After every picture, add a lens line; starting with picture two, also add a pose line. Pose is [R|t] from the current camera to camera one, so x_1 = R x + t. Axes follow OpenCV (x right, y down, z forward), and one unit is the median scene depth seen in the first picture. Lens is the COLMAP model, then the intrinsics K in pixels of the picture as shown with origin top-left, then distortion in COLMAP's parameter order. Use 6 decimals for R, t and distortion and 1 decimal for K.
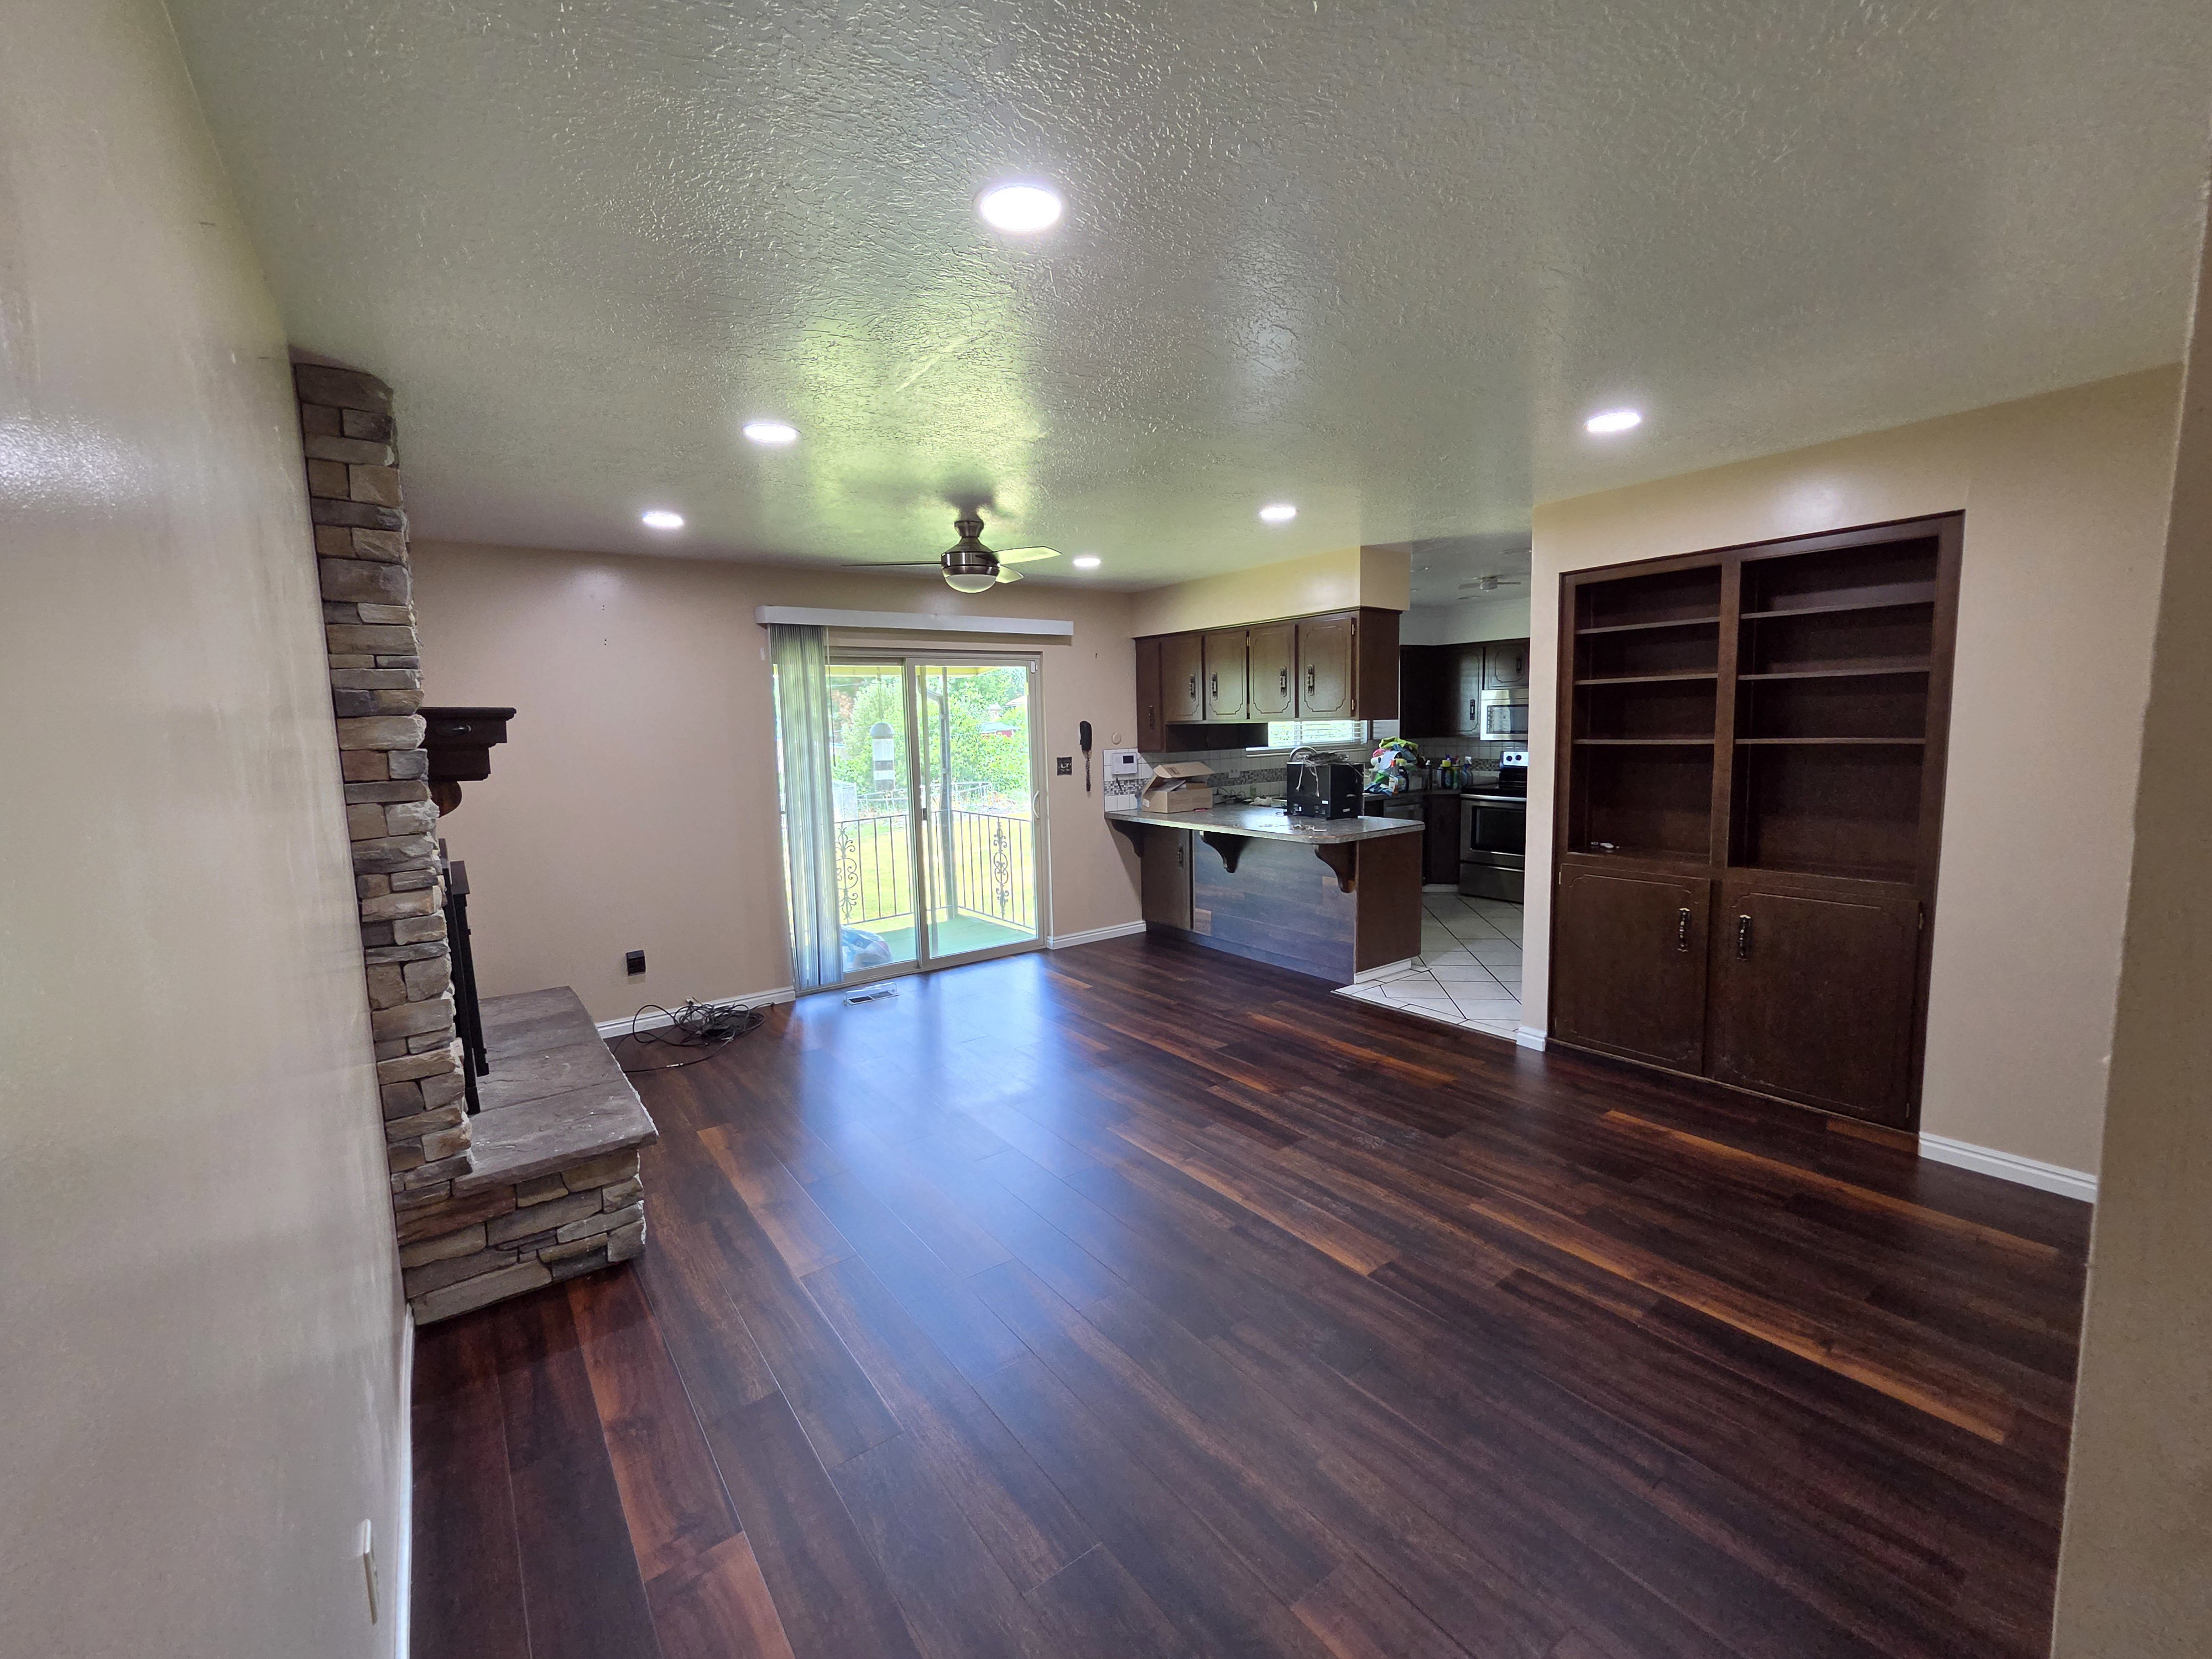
lens RADIAL K [[914.9, 0, 1103.8], [0, 914.9, 828.3], [0, 0, 1]] dist [-0.004543, 0.001208]
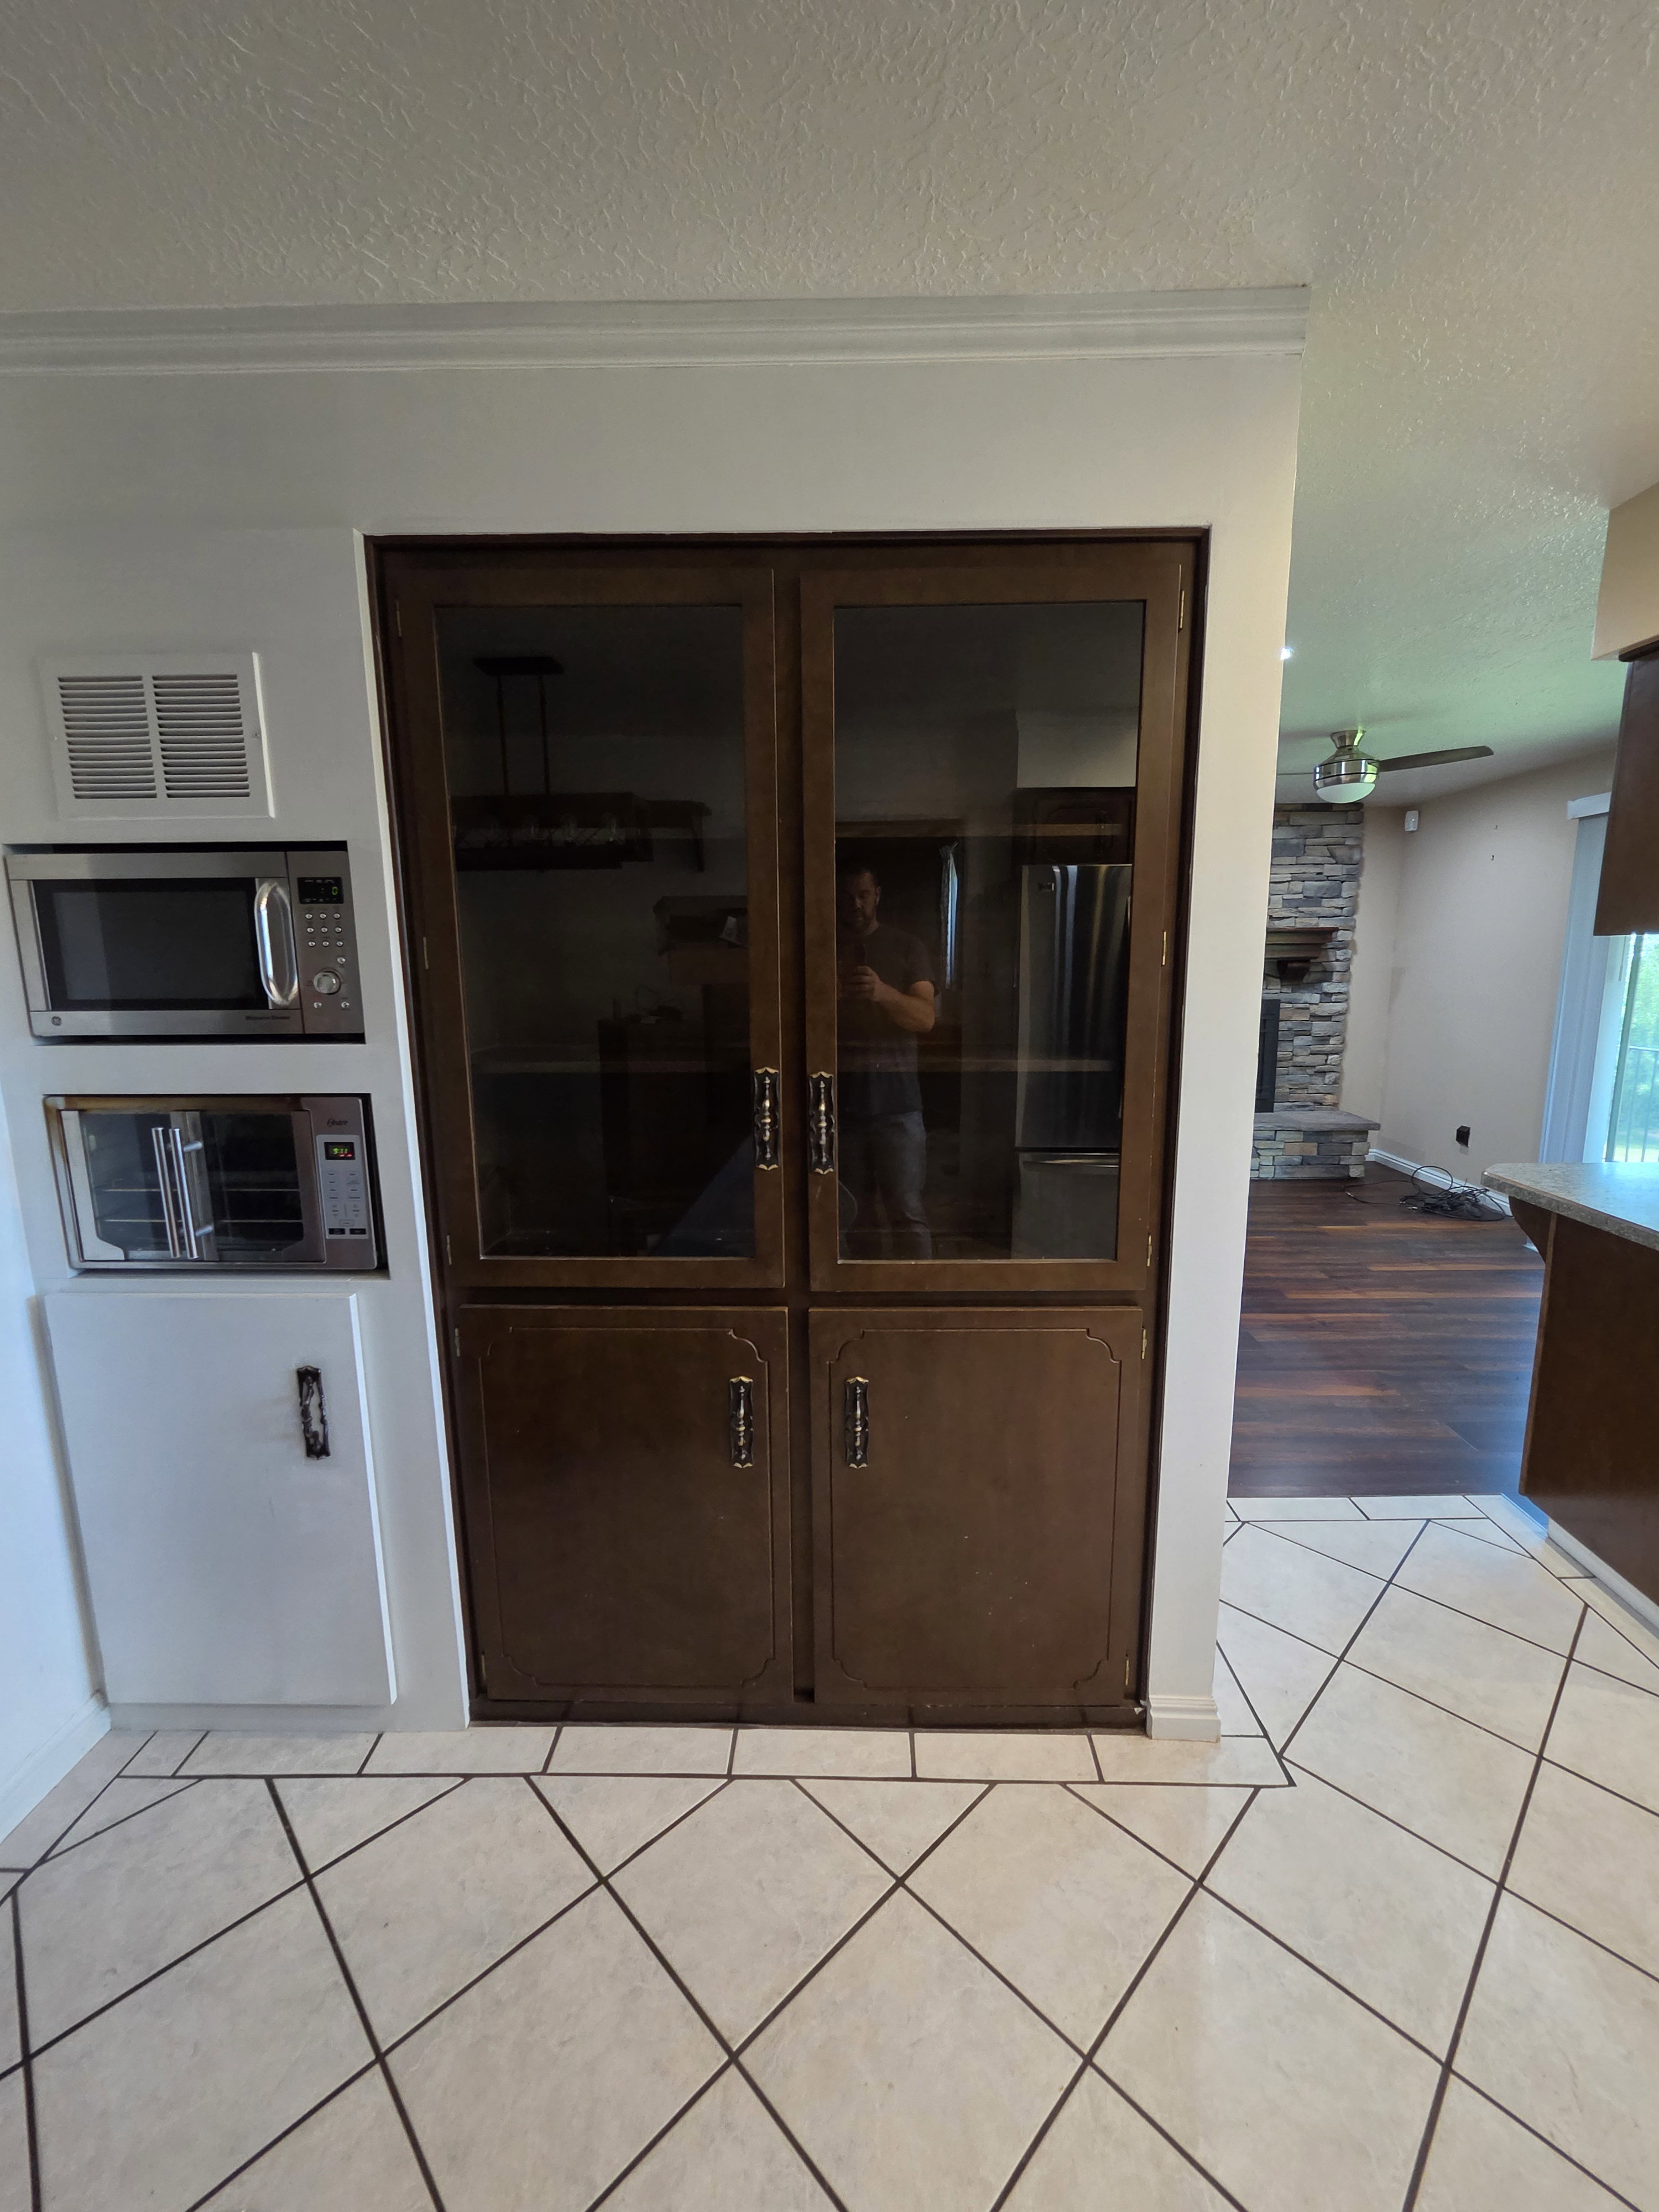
lens RADIAL K [[914.9, 0, 843.2], [0, 914.9, 1105.1], [0, 0, 1]] dist [-0.004543, 0.001208]
pose [[-0.610941, 0.160132, -0.775312, 1.187817], [-0.069388, 0.964730, 0.253932, -0.181381], [0.788630, 0.208935, -0.578282, 1.415252]]
